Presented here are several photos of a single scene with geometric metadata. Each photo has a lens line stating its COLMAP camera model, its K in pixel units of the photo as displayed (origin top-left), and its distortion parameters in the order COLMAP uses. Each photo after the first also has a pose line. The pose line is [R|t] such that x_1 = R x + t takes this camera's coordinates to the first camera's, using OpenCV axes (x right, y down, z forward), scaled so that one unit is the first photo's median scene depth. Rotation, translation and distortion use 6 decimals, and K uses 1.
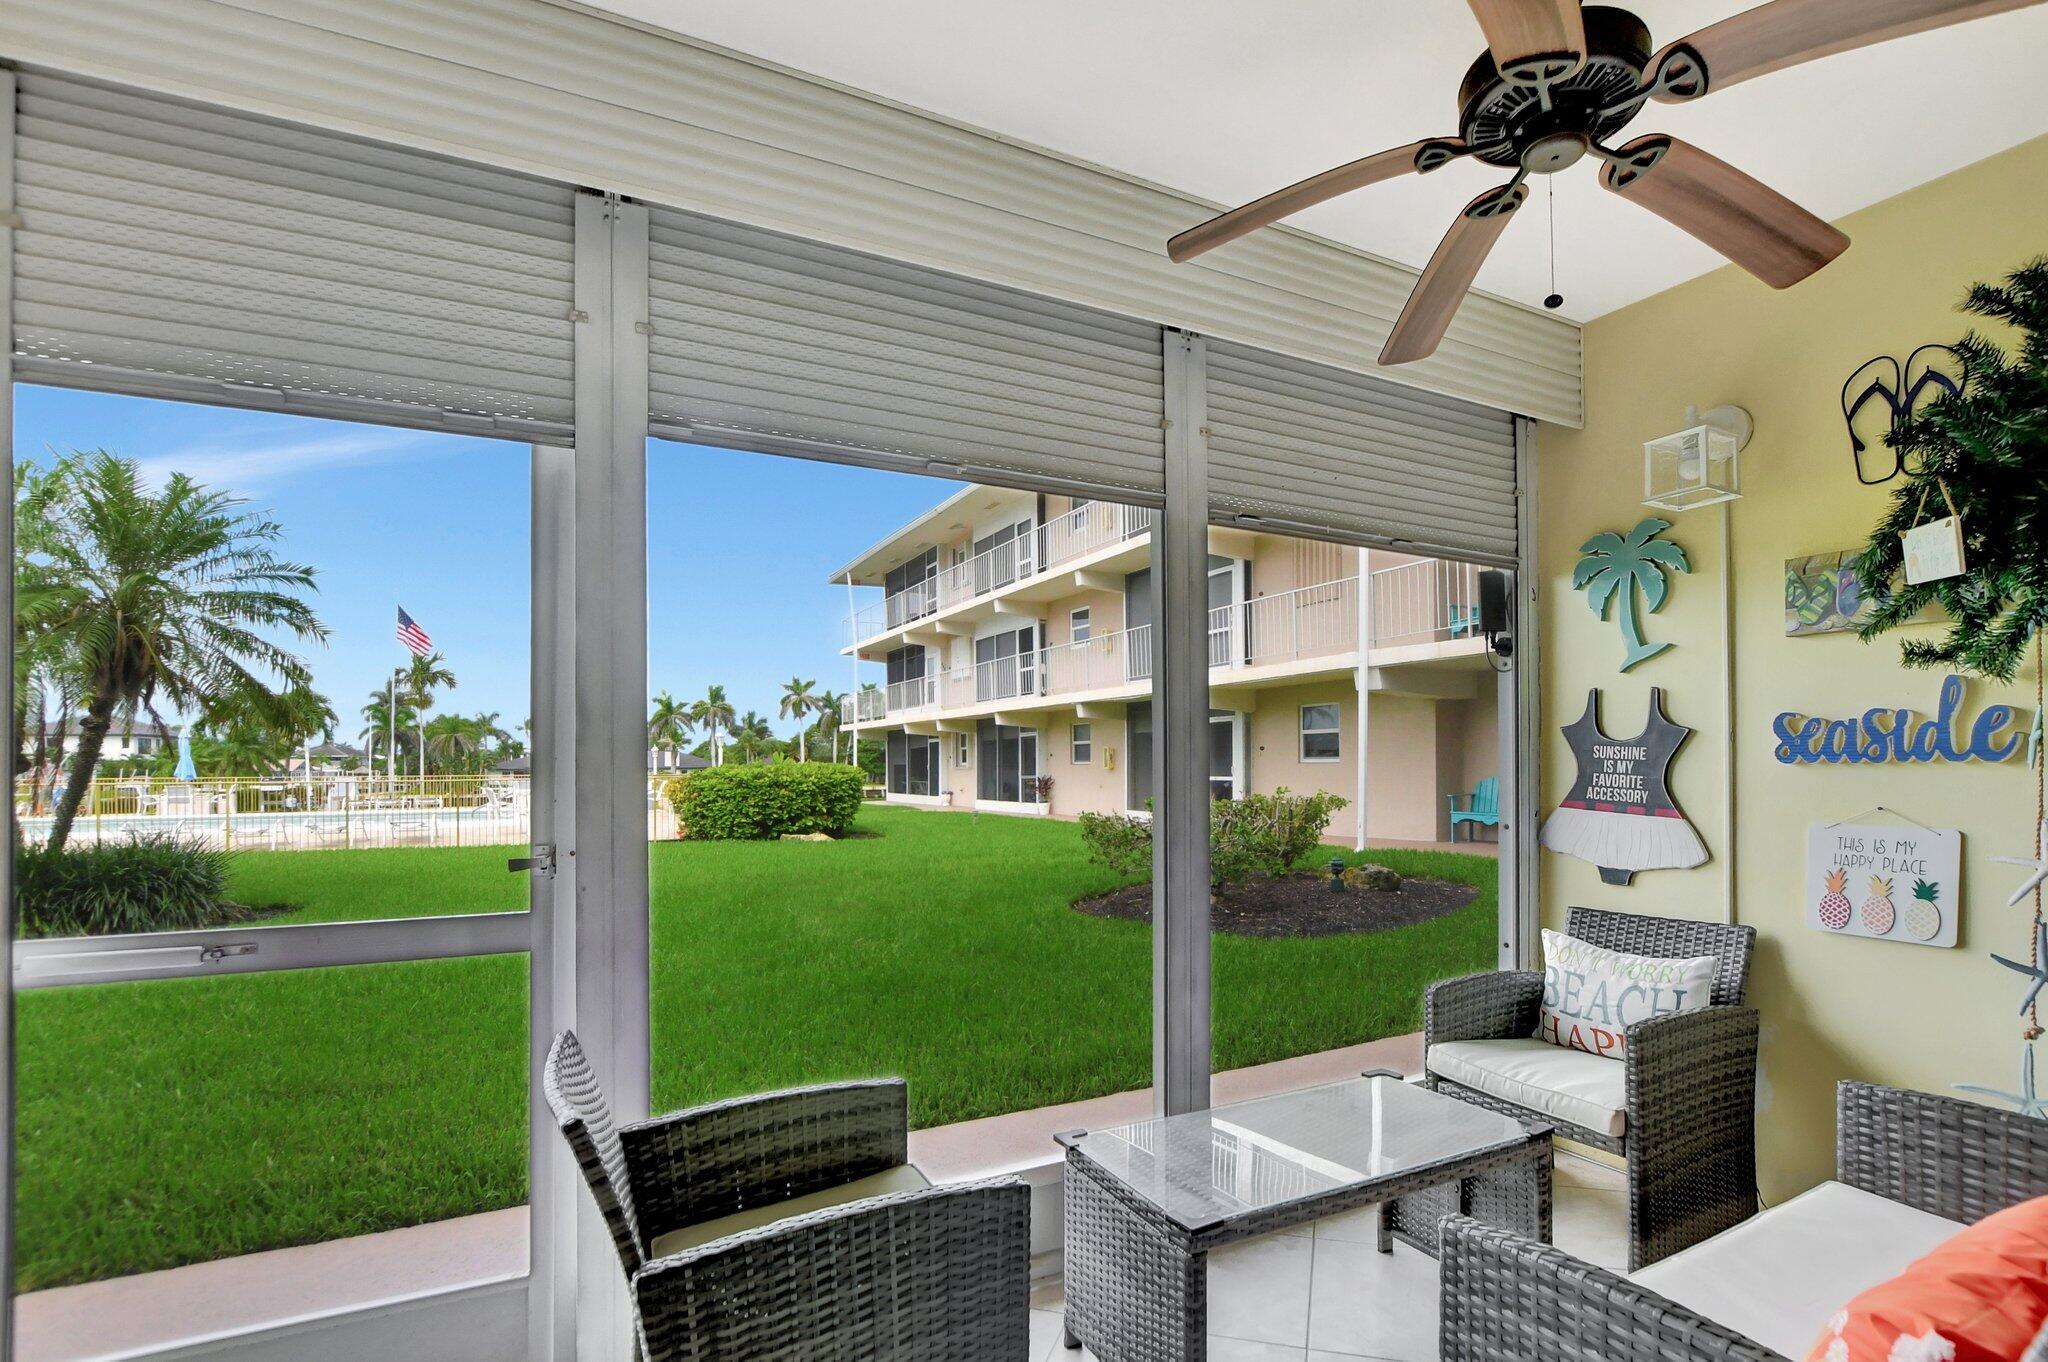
lens RADIAL K [[957.5, 0, 1024.4], [0, 957.5, 752.8], [0, 0, 1]] dist [-0.002661, -0.000603]
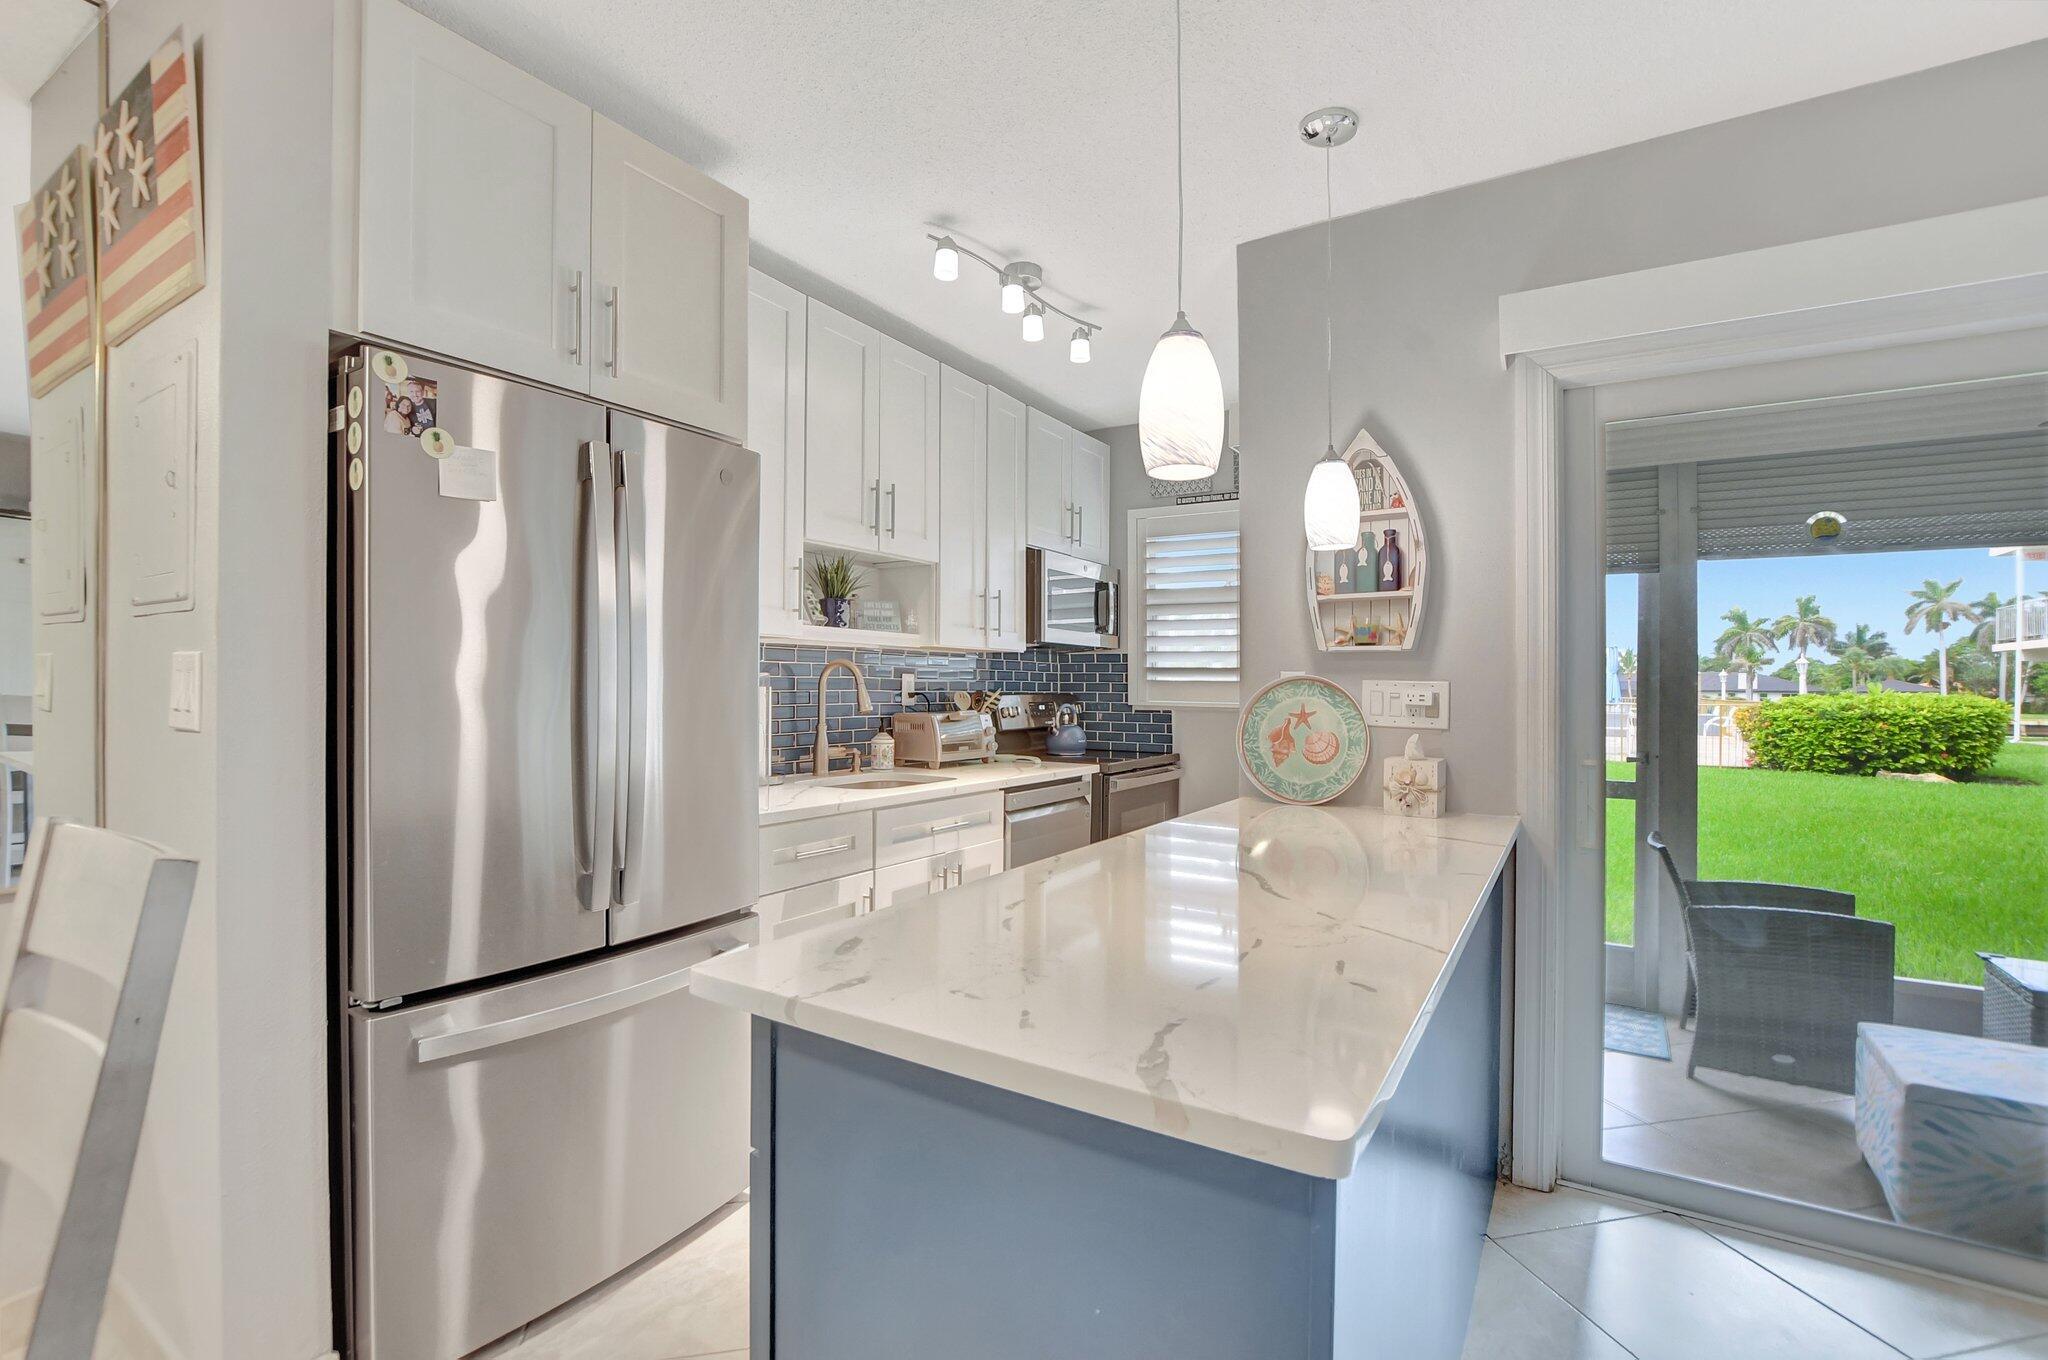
lens RADIAL K [[890.3, 0, 1024.2], [0, 890.3, 679.4], [0, 0, 1]] dist [-0.013282, -0.000091]
pose [[0.506484, 0.002888, -0.862245, 0.052373], [0.002327, 0.999986, 0.004716, -0.008141], [0.862246, -0.004395, 0.506470, -0.124148]]
